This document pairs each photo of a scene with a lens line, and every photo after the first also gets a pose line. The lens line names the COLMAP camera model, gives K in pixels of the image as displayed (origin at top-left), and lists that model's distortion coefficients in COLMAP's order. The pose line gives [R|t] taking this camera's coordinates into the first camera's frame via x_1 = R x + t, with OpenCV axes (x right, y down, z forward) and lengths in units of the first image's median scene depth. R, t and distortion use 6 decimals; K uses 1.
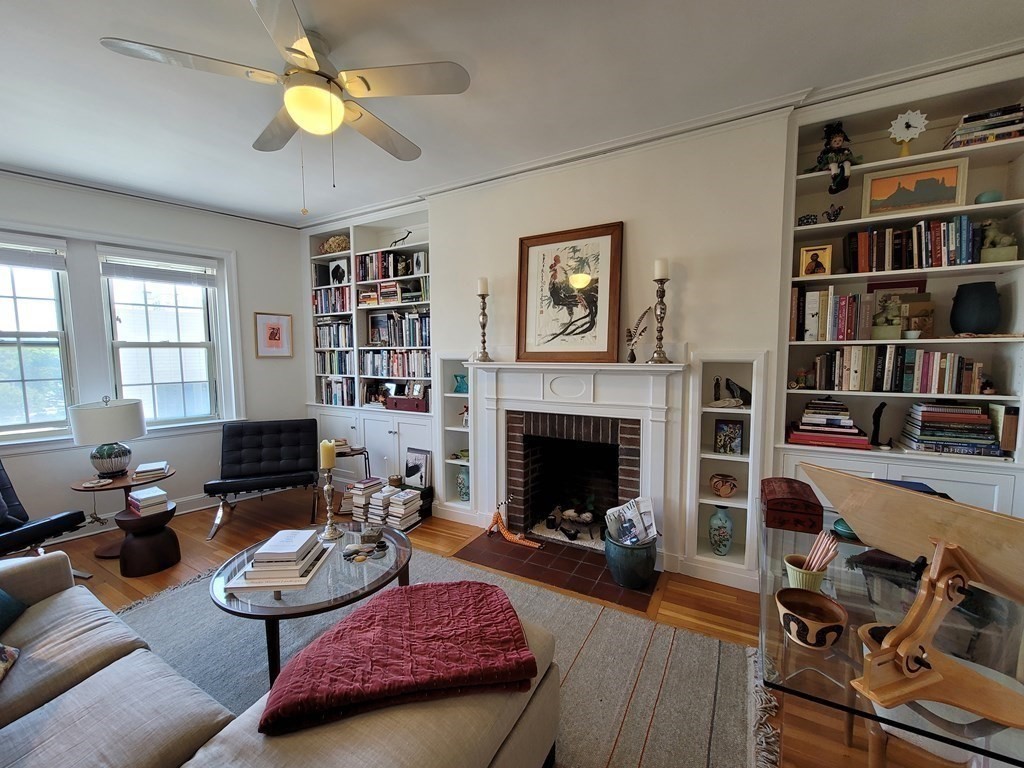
lens RADIAL K [[418.3, 0, 515.0], [0, 418.3, 386.0], [0, 0, 1]] dist [-0.004307, -0.000198]
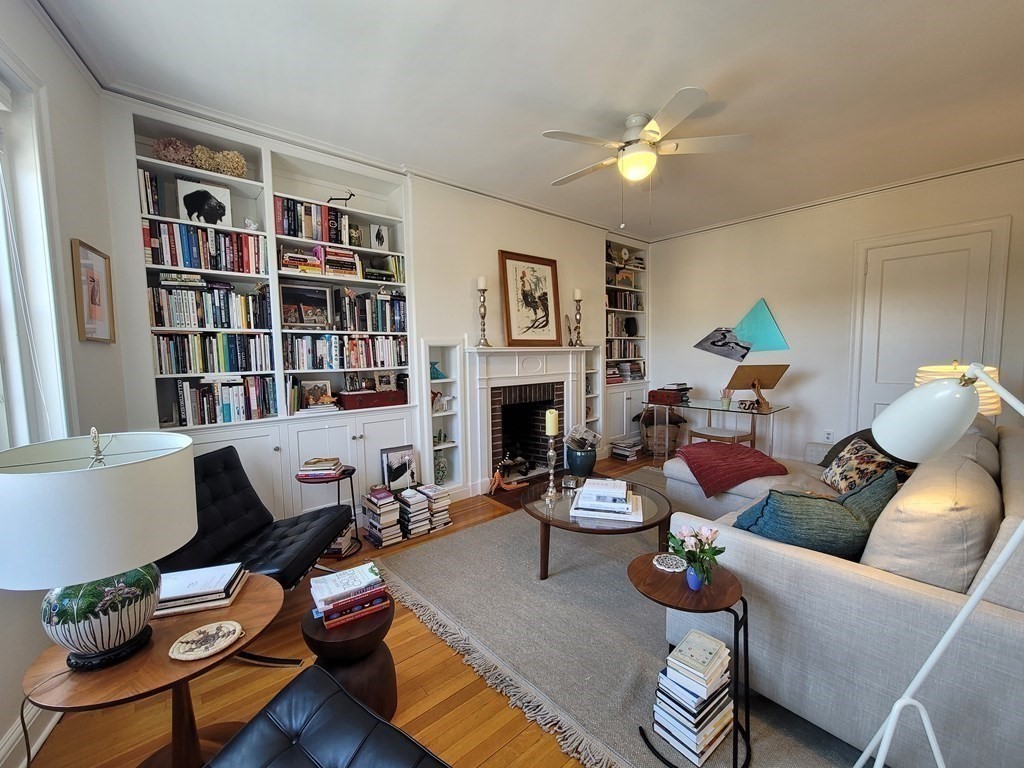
lens RADIAL K [[418.3, 0, 511.3], [0, 418.3, 386.7], [0, 0, 1]] dist [-0.004307, -0.000198]
pose [[0.341900, -0.074371, 0.936789, -0.994300], [0.091723, 0.994745, 0.045496, 0.004868], [-0.935249, 0.070370, 0.346925, 0.459754]]
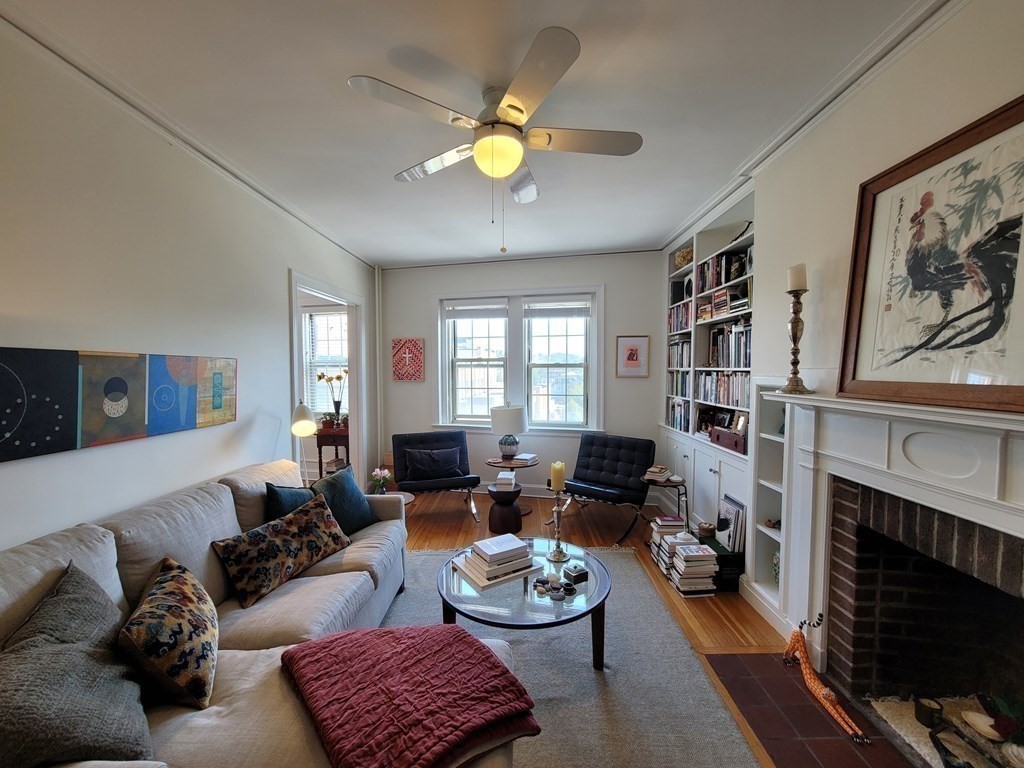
lens RADIAL K [[418.3, 0, 513.7], [0, 418.3, 387.0], [0, 0, 1]] dist [-0.004307, -0.000198]
pose [[0.478535, 0.044129, -0.876959, 0.248539], [-0.073863, 0.997220, 0.009876, -0.035590], [0.874956, 0.060049, 0.480464, 0.262095]]
